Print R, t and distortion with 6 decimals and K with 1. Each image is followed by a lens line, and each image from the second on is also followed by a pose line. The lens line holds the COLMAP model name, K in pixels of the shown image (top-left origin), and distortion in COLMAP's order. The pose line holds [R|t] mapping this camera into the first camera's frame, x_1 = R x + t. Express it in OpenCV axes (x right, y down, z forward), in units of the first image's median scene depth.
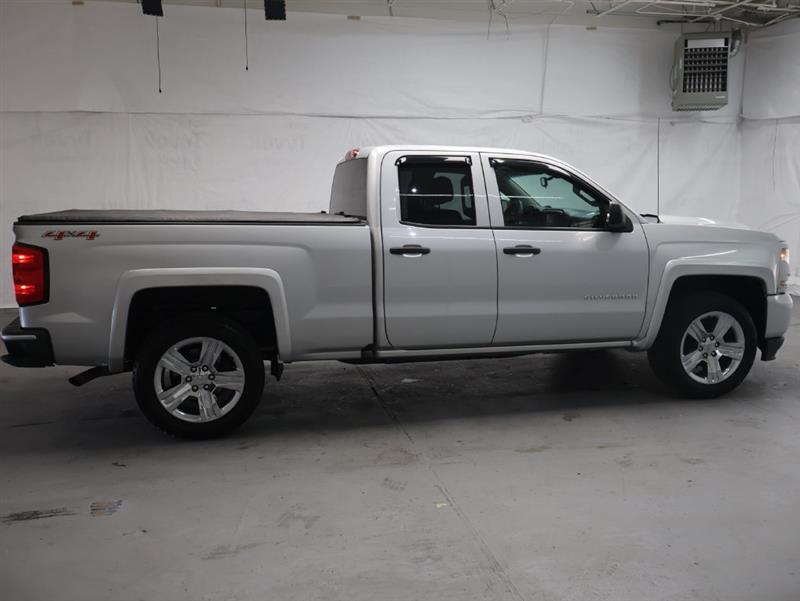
lens RADIAL K [[763.0, 0, 400.0], [0, 763.0, 300.5], [0, 0, 1]] dist [-0.007480, -0.005986]
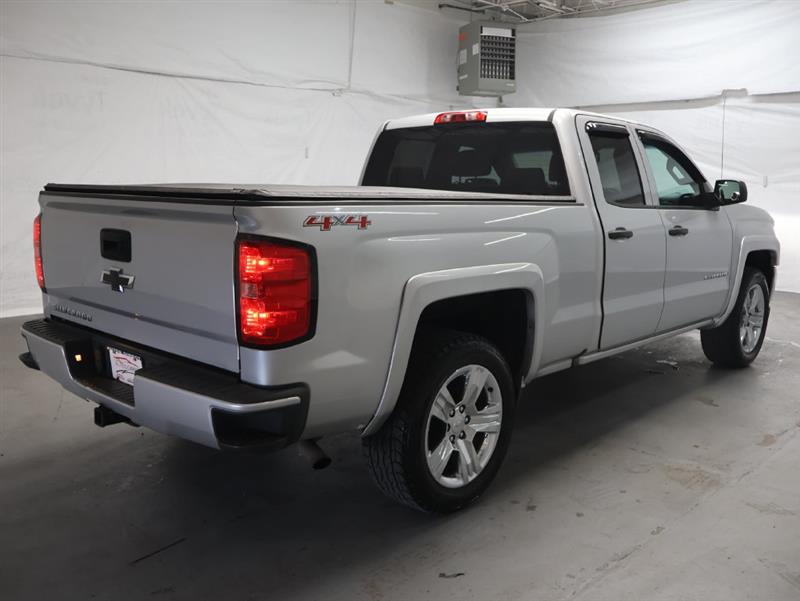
lens RADIAL K [[763.0, 0, 400.0], [0, 763.0, 300.5], [0, 0, 1]] dist [-0.007480, -0.005986]
pose [[0.835817, -0.074364, 0.543948, -0.521773], [0.064142, 0.997226, 0.037772, -0.031647], [-0.545248, 0.003320, 0.838268, 0.337494]]
